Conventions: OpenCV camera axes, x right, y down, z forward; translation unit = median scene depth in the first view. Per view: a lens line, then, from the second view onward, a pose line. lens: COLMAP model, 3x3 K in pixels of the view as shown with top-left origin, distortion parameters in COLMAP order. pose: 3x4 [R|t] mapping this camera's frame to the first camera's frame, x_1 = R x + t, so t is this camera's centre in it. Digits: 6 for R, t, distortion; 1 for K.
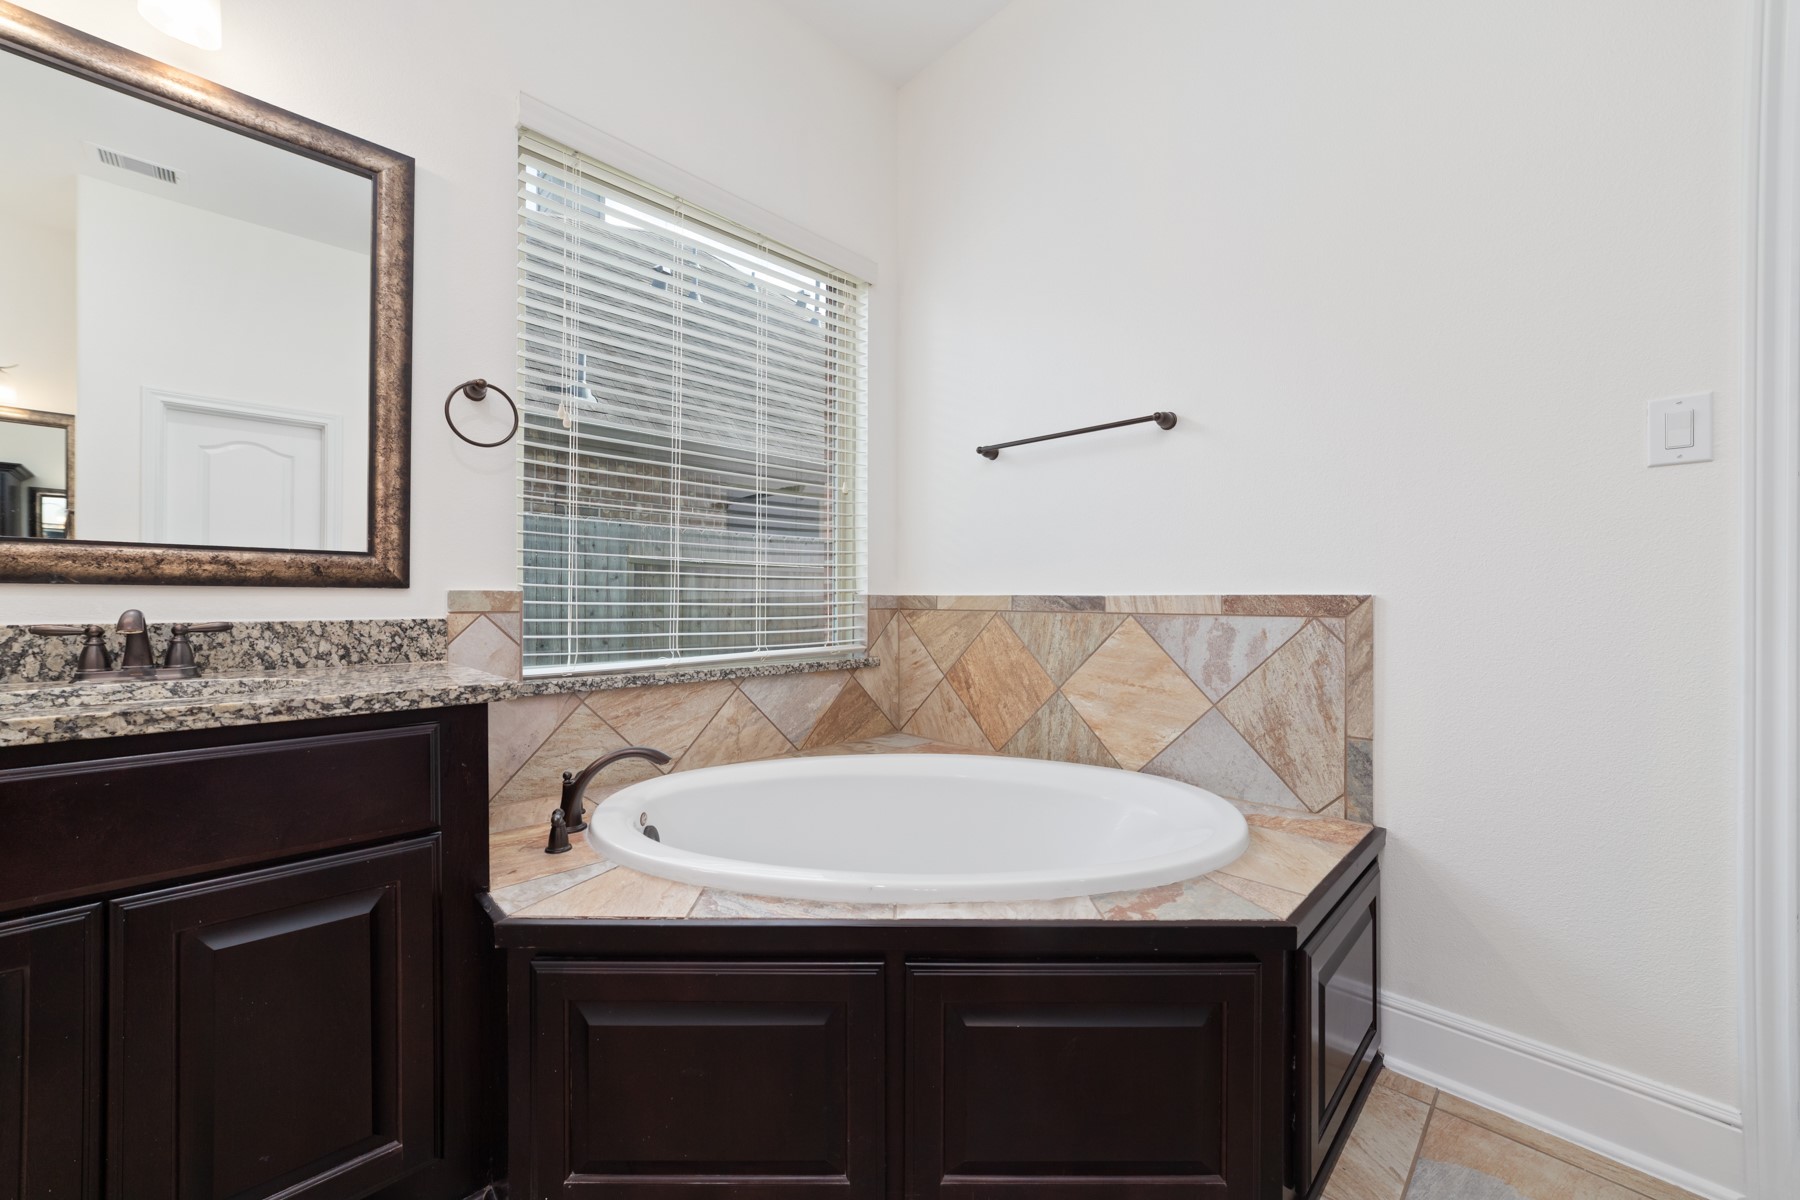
lens RADIAL K [[693.6, 0, 908.4], [0, 693.6, 593.3], [0, 0, 1]] dist [-0.011504, 0.003474]
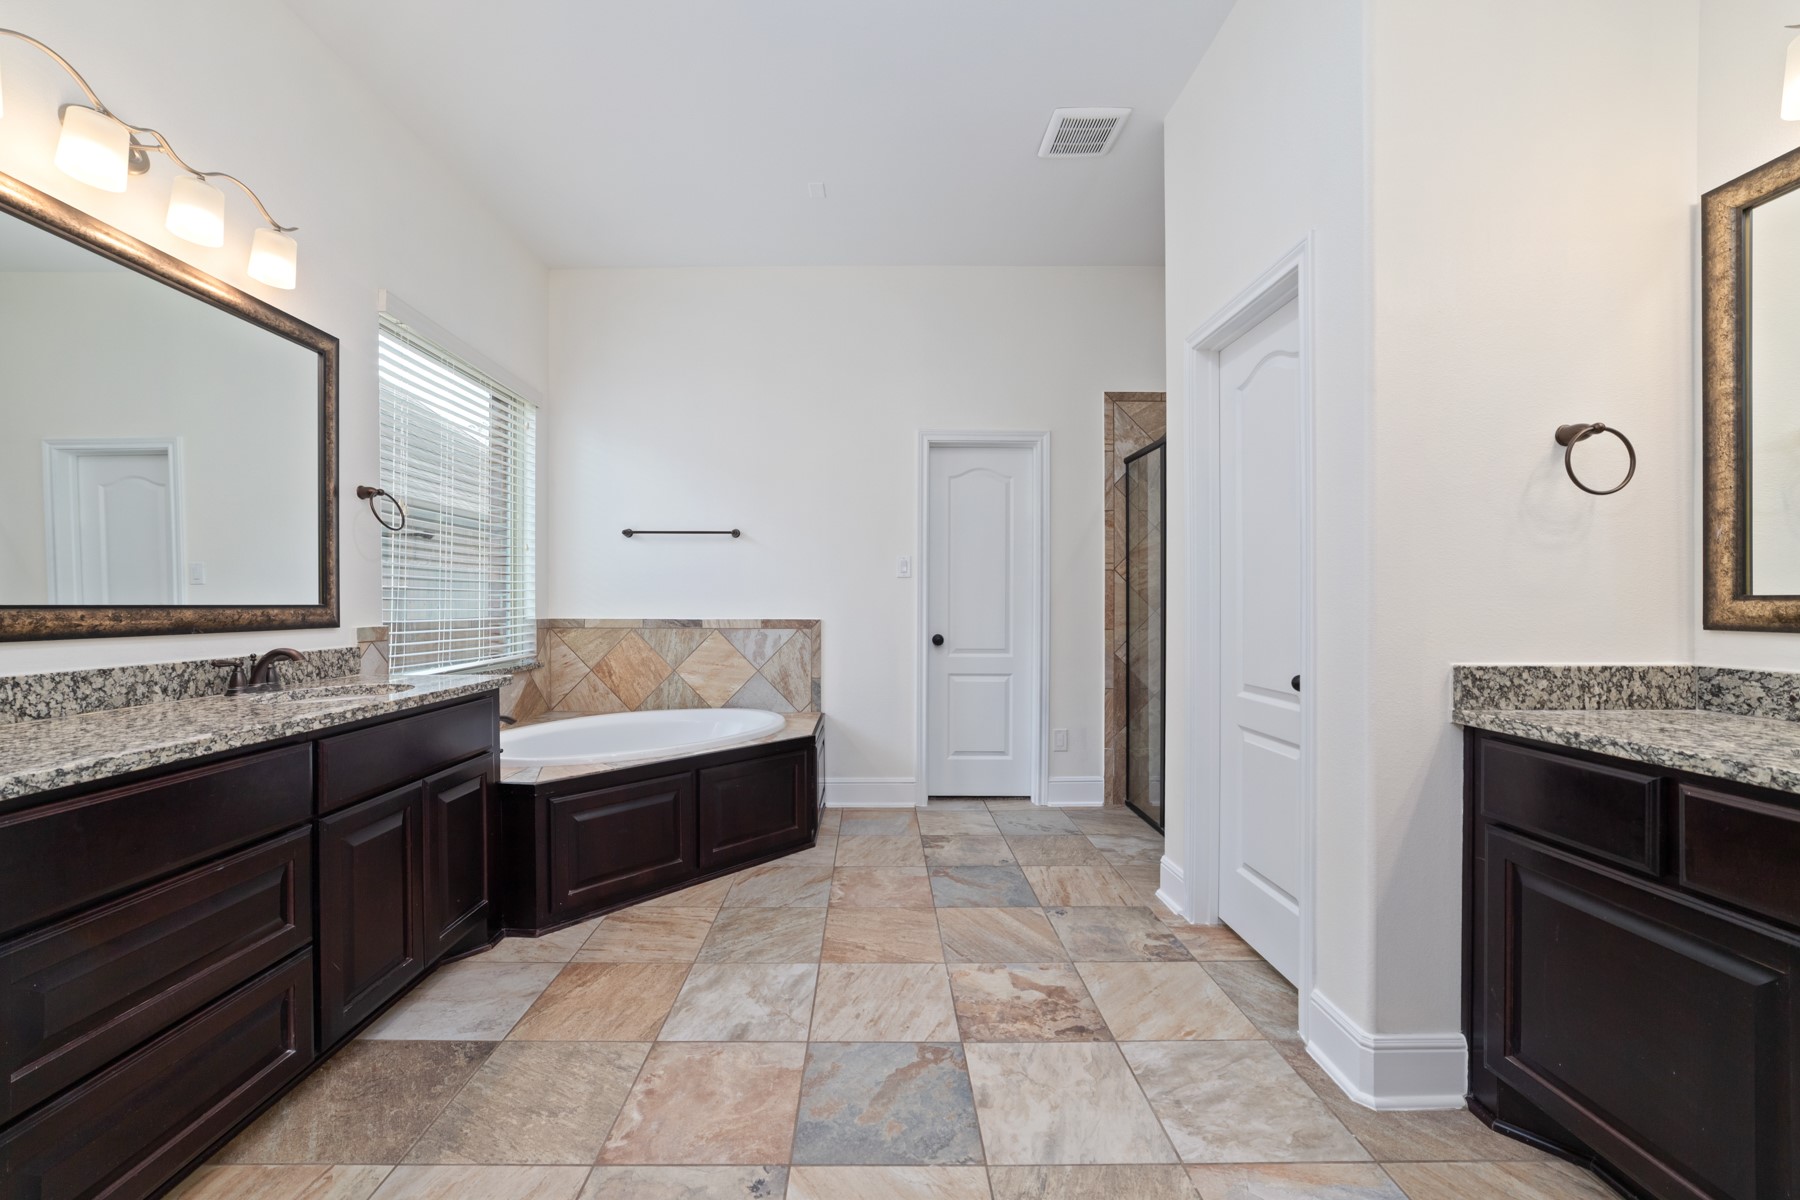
lens RADIAL K [[693.6, 0, 893.4], [0, 693.6, 604.5], [0, 0, 1]] dist [-0.011504, 0.003474]
pose [[0.682215, -0.003092, 0.731145, -0.848141], [-0.007770, 0.999904, 0.011479, -0.071493], [-0.731111, -0.013512, 0.682125, -0.773665]]
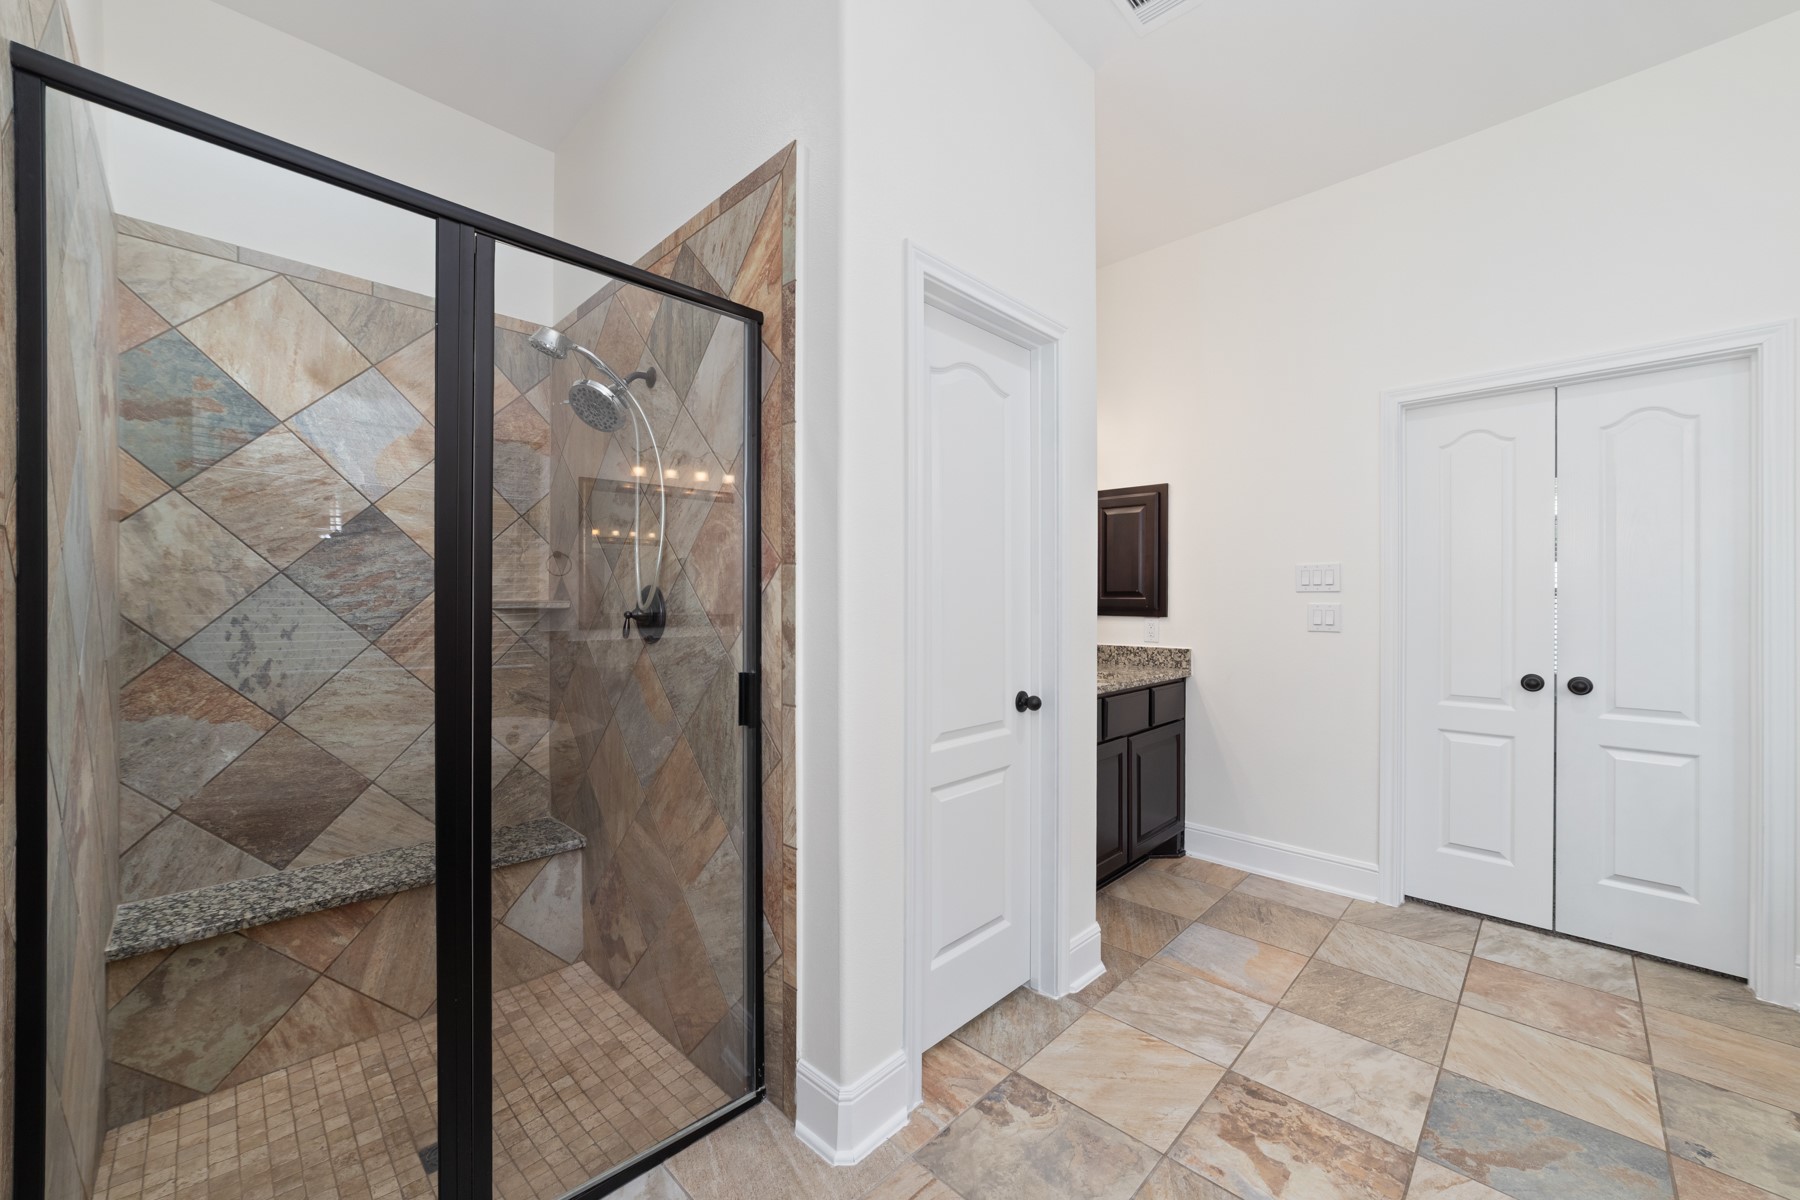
lens RADIAL K [[693.6, 0, 892.9], [0, 693.6, 605.2], [0, 0, 1]] dist [-0.011504, 0.003474]
pose [[-0.999882, -0.001733, -0.015290, 1.591867], [-0.001567, 0.999940, -0.010882, -0.118557], [0.015308, -0.010857, -0.999824, 1.652230]]
